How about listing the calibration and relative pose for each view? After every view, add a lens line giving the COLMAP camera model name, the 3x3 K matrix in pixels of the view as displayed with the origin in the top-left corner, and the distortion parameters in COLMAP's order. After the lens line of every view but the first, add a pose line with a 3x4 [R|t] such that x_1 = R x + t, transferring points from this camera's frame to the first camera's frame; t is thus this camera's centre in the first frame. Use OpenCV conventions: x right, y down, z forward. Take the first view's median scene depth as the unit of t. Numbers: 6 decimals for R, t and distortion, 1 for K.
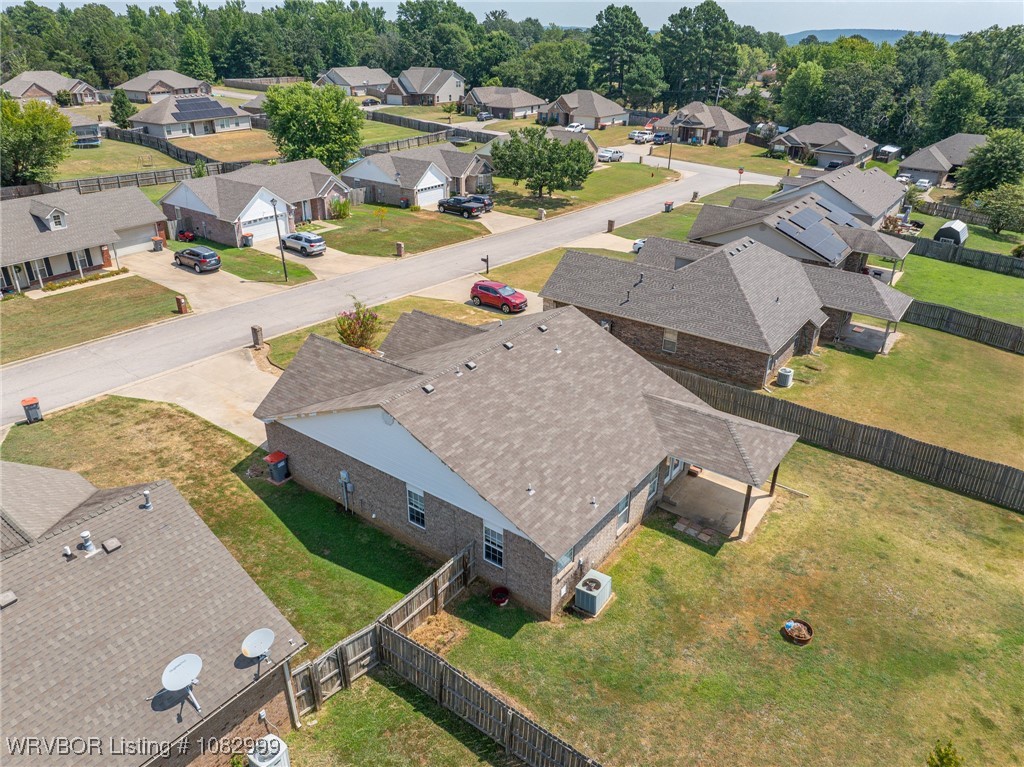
lens RADIAL K [[720.8, 0, 516.6], [0, 720.8, 380.7], [0, 0, 1]] dist [-0.038593, 0.005407]
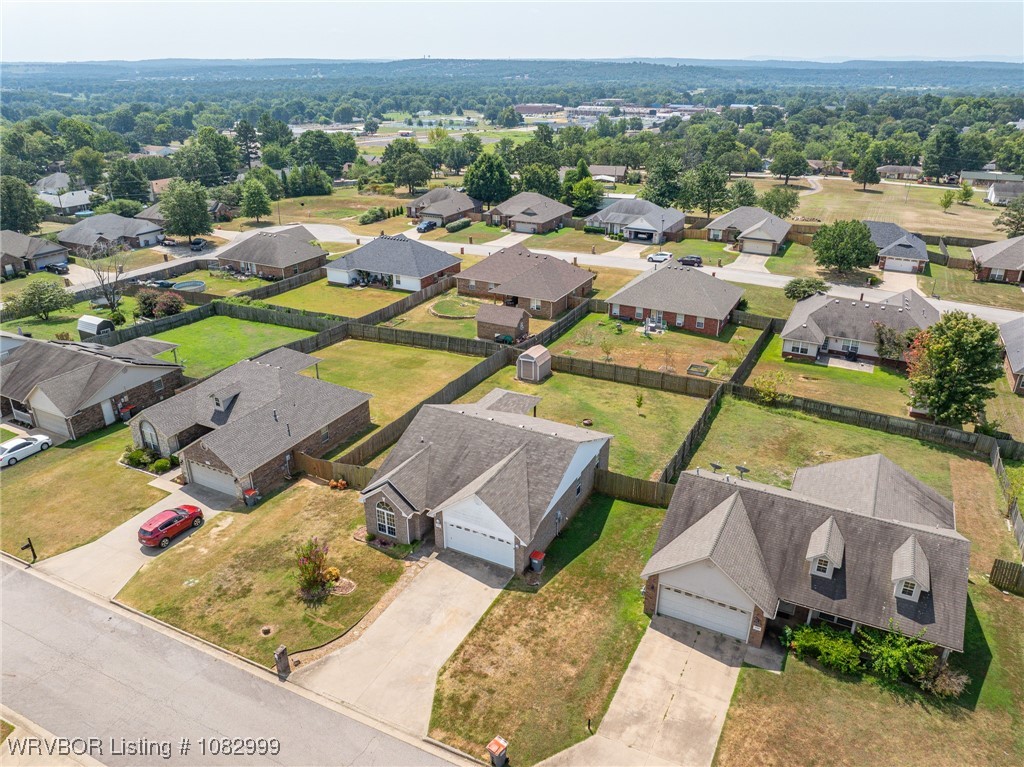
lens RADIAL K [[718.7, 0, 516.1], [0, 718.7, 381.3], [0, 0, 1]] dist [-0.029804, -0.001930]
pose [[-0.160740, -0.407631, 0.898888, -0.850751], [0.433313, 0.789125, 0.435341, -0.468993], [-0.886794, 0.459476, 0.049788, 0.459016]]
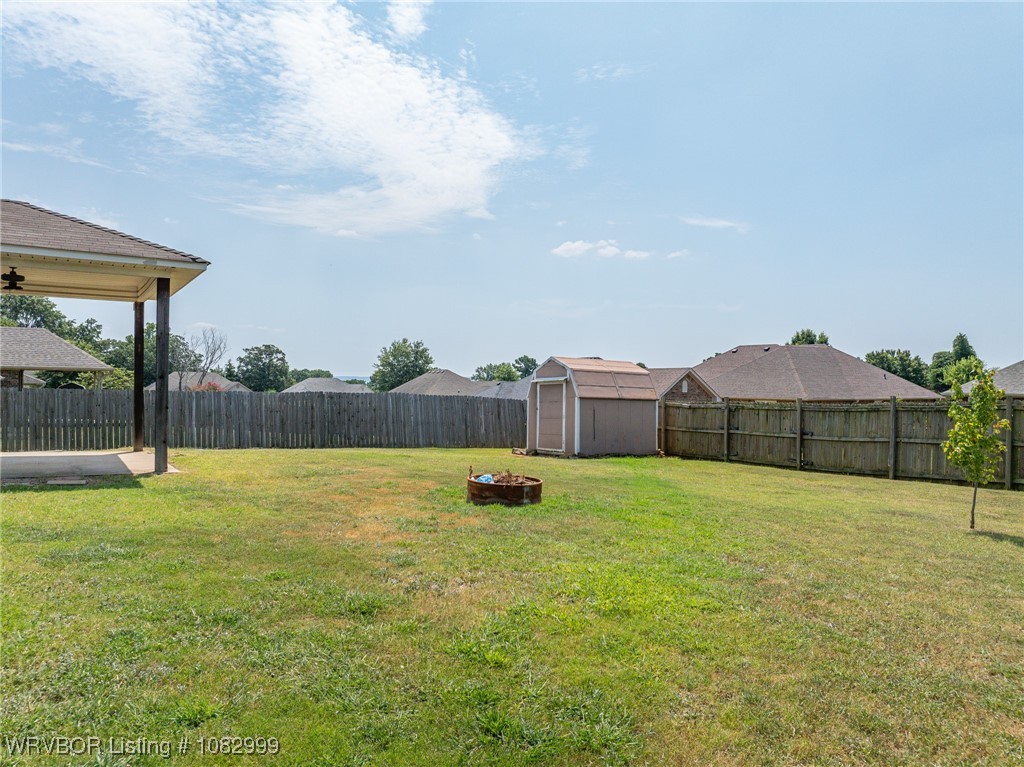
lens RADIAL K [[723.4, 0, 518.5], [0, 723.4, 374.6], [0, 0, 1]] dist [-0.061229, 0.037981]
pose [[0.351548, 0.004927, 0.936157, 0.023306], [0.410375, 0.897978, -0.158831, 0.159887], [-0.841431, 0.440012, 0.313661, 0.379553]]
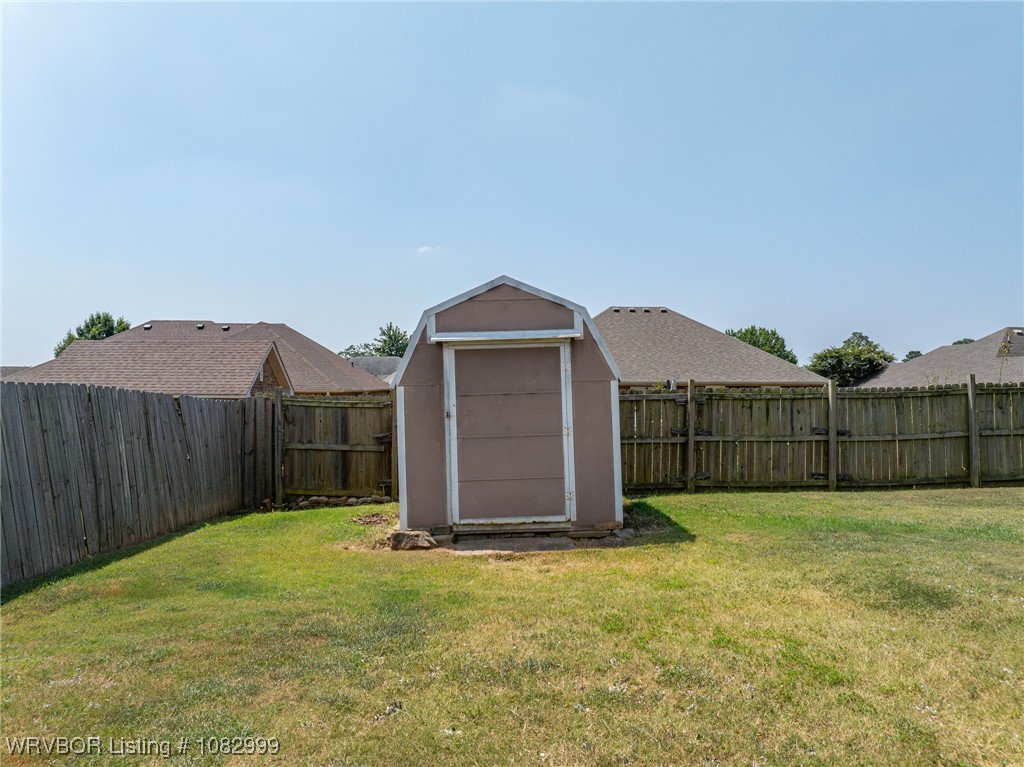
lens RADIAL K [[720.7, 0, 517.3], [0, 720.7, 376.4], [0, 0, 1]] dist [-0.040146, 0.005176]
pose [[-0.607715, -0.003246, 0.794148, 0.278671], [0.344167, 0.900130, 0.267050, 0.075076], [-0.715703, 0.435610, -0.545906, 0.573615]]
